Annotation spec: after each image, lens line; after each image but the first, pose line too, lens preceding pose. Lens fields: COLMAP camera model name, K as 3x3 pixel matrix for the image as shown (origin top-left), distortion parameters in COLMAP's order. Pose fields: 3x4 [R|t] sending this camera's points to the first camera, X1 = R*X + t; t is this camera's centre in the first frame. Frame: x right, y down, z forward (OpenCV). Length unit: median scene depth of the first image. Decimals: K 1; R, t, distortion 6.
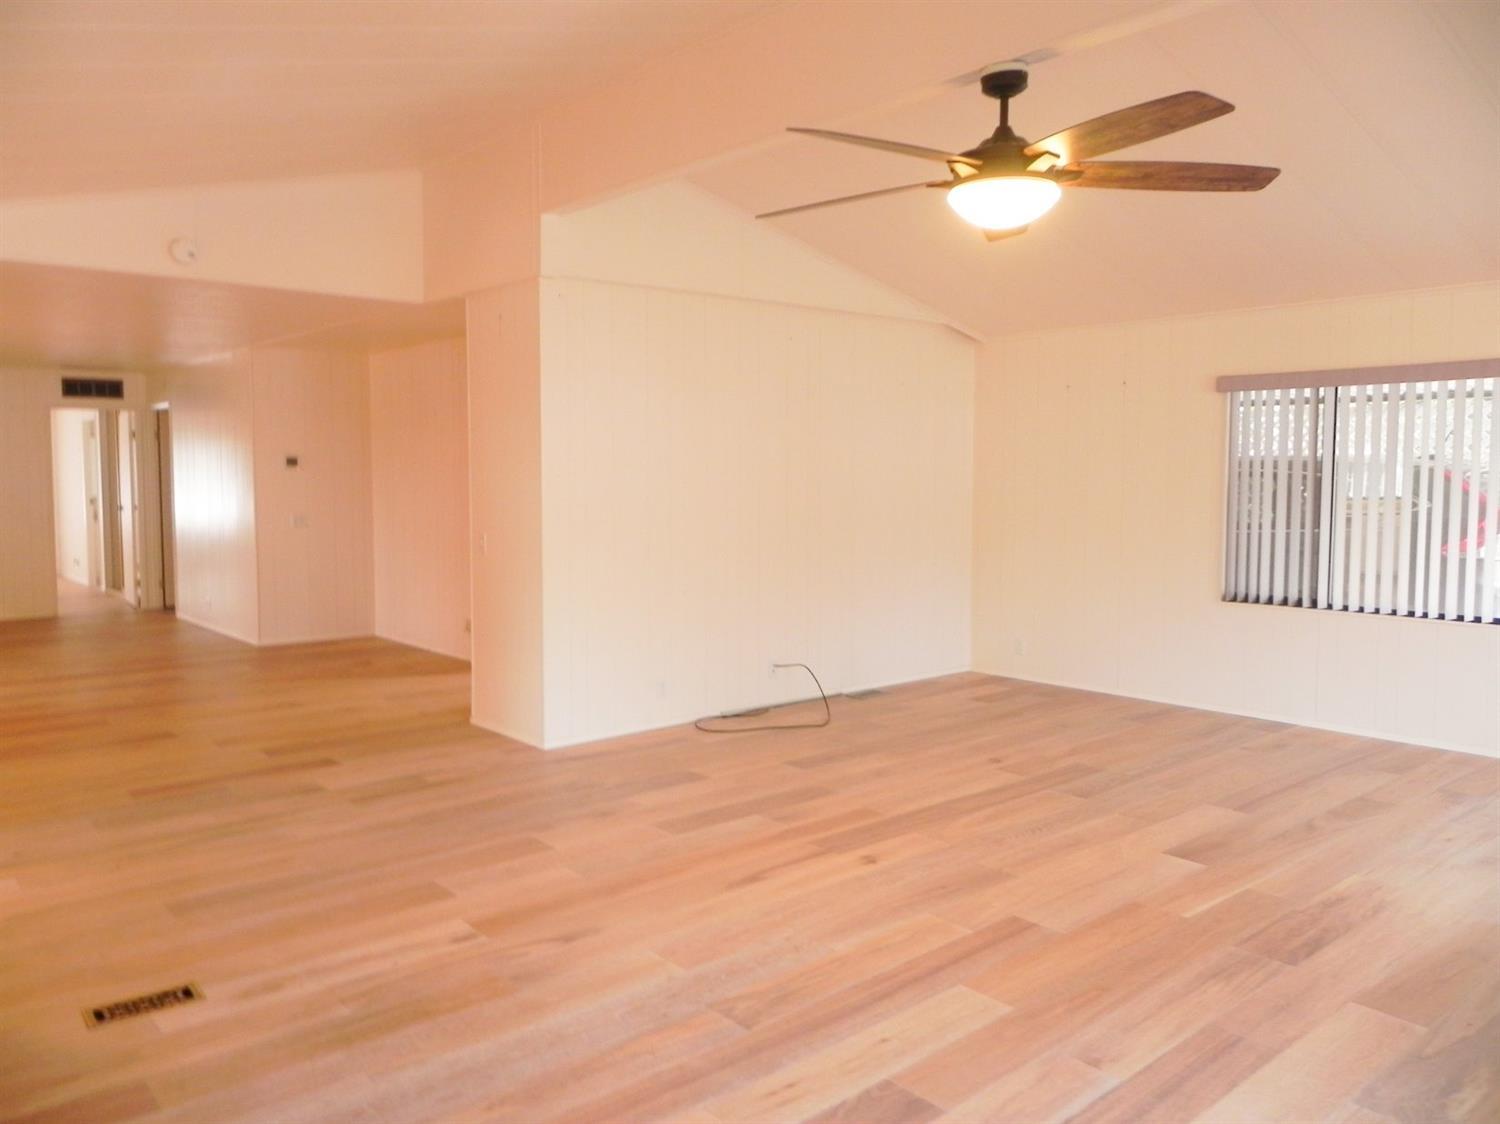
lens RADIAL K [[1119.7, 0, 711.6], [0, 1119.7, 553.8], [0, 0, 1]] dist [-0.019821, 0.036138]
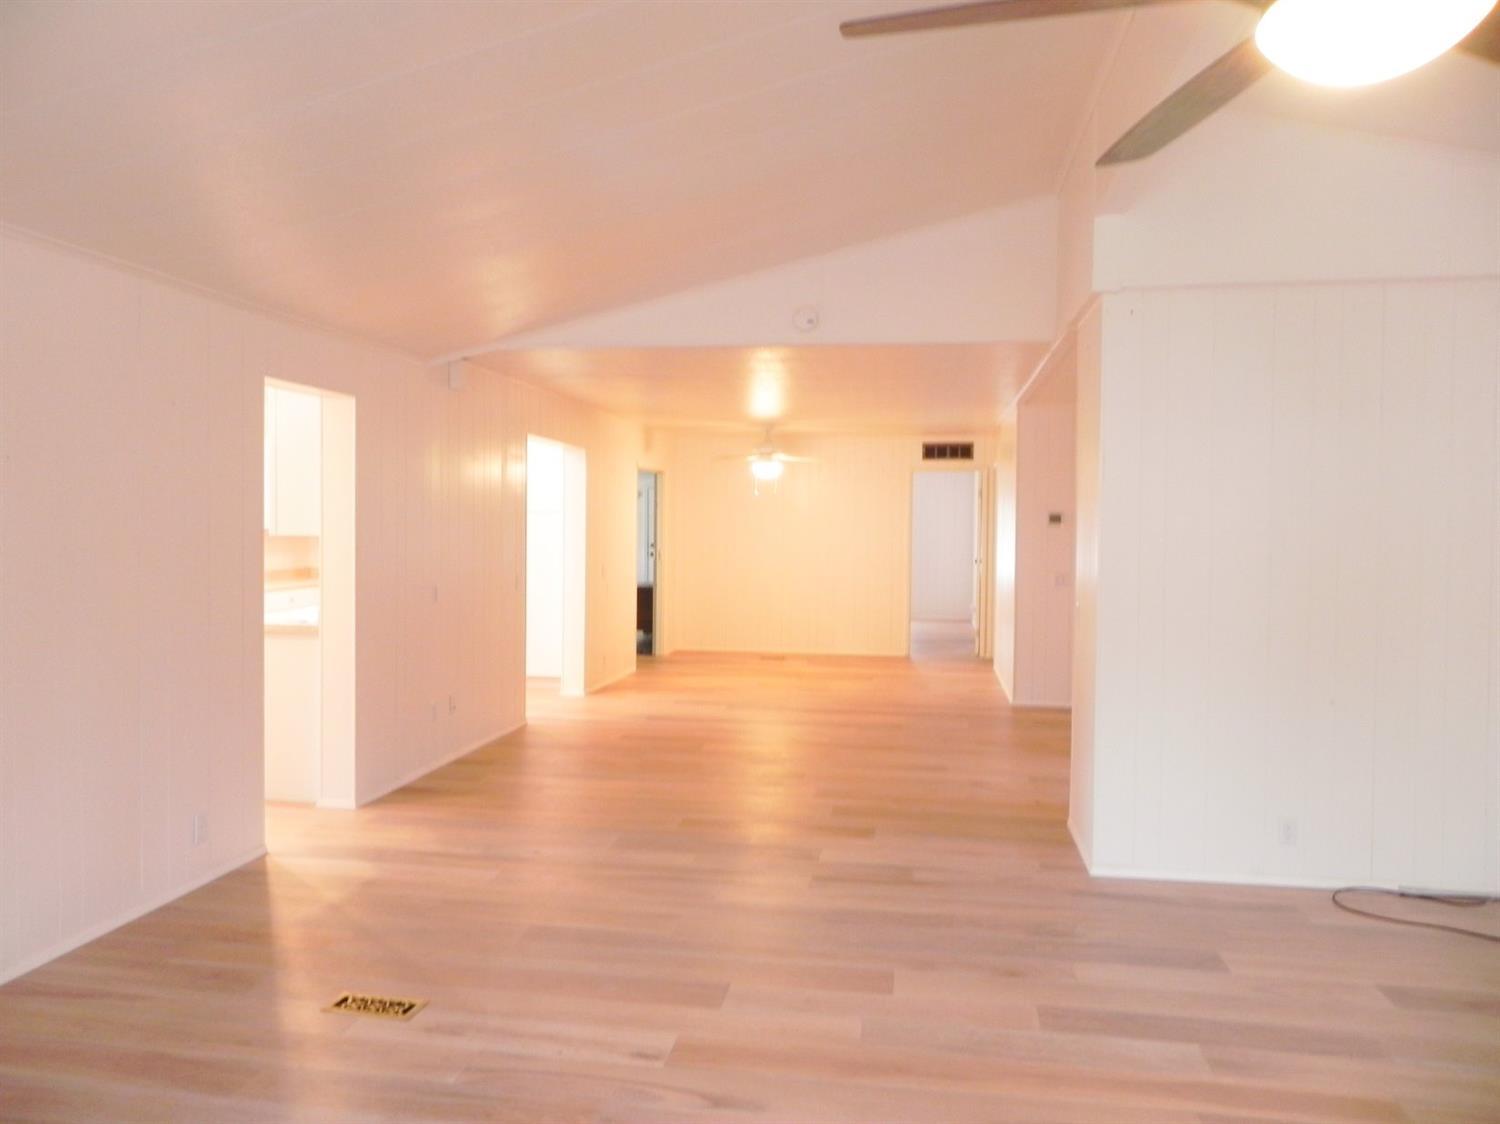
lens RADIAL K [[1119.7, 0, 746.1], [0, 1119.7, 553.0], [0, 0, 1]] dist [-0.019821, 0.036138]
pose [[0.652263, 0.026111, -0.757543, 0.410362], [-0.065348, 0.997623, -0.021881, -0.032007], [0.755171, 0.063776, 0.652419, 0.384825]]
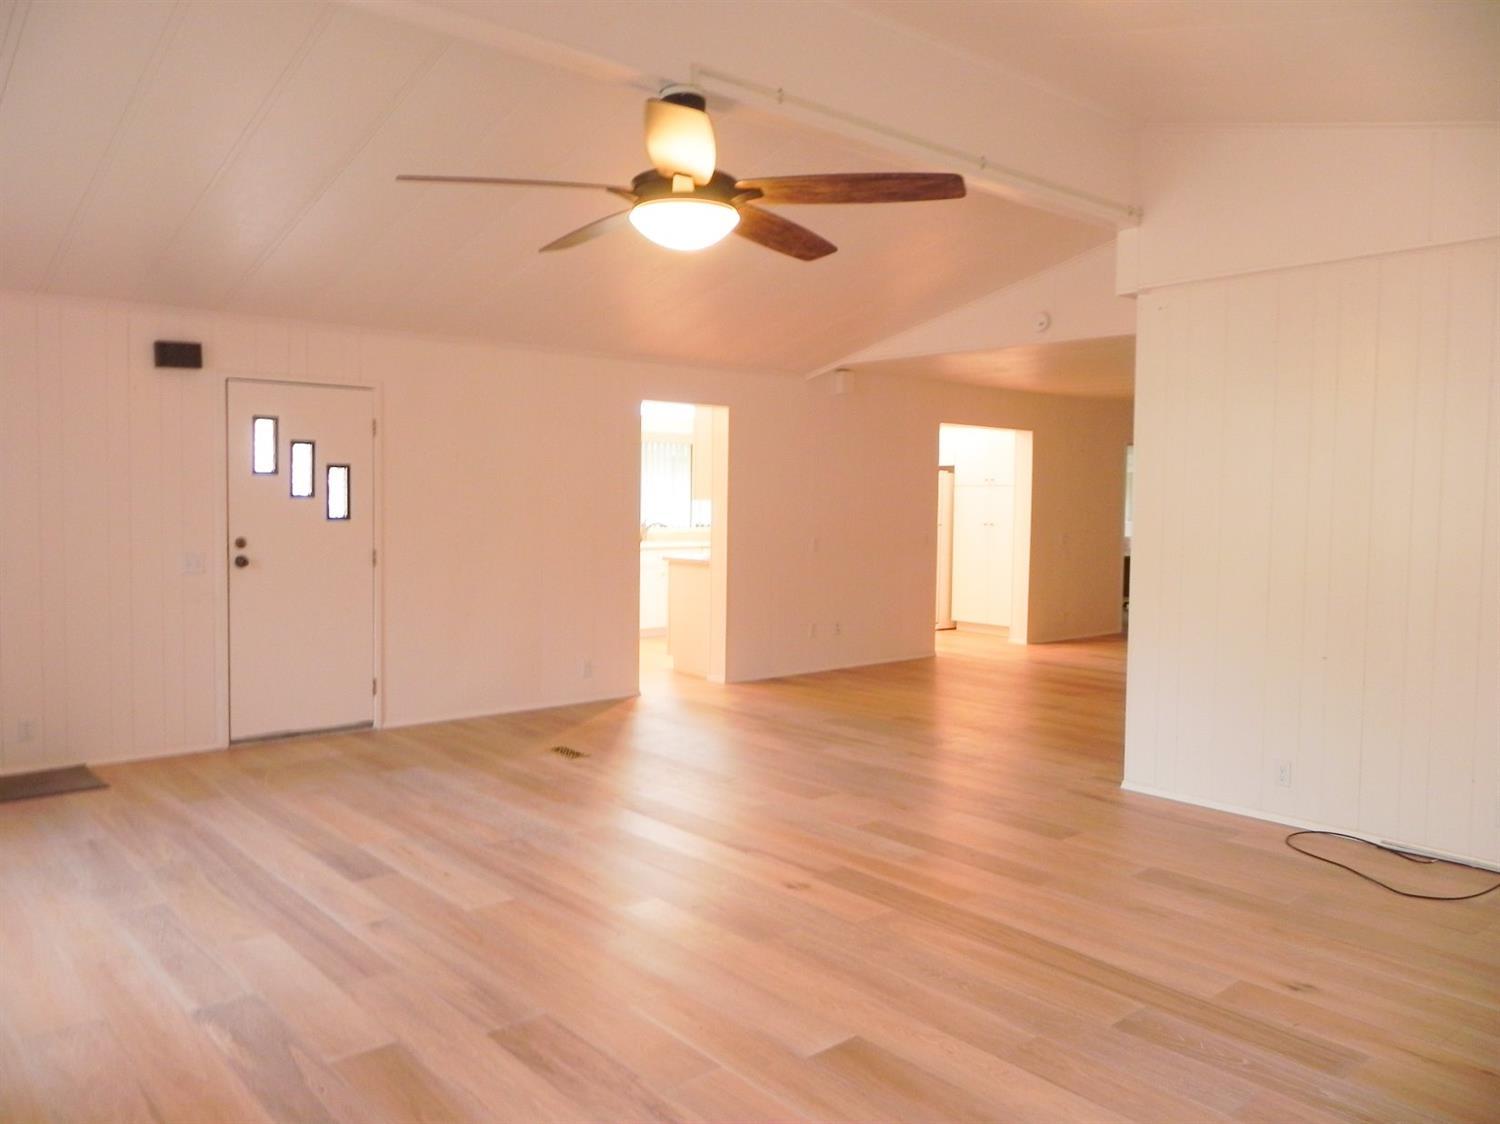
lens RADIAL K [[1119.7, 0, 753.4], [0, 1119.7, 558.6], [0, 0, 1]] dist [-0.019821, 0.036138]
pose [[0.028267, 0.058612, -0.997881, 1.099414], [-0.086519, 0.994677, 0.055973, -0.064496], [0.995849, 0.084754, 0.033187, 0.901186]]
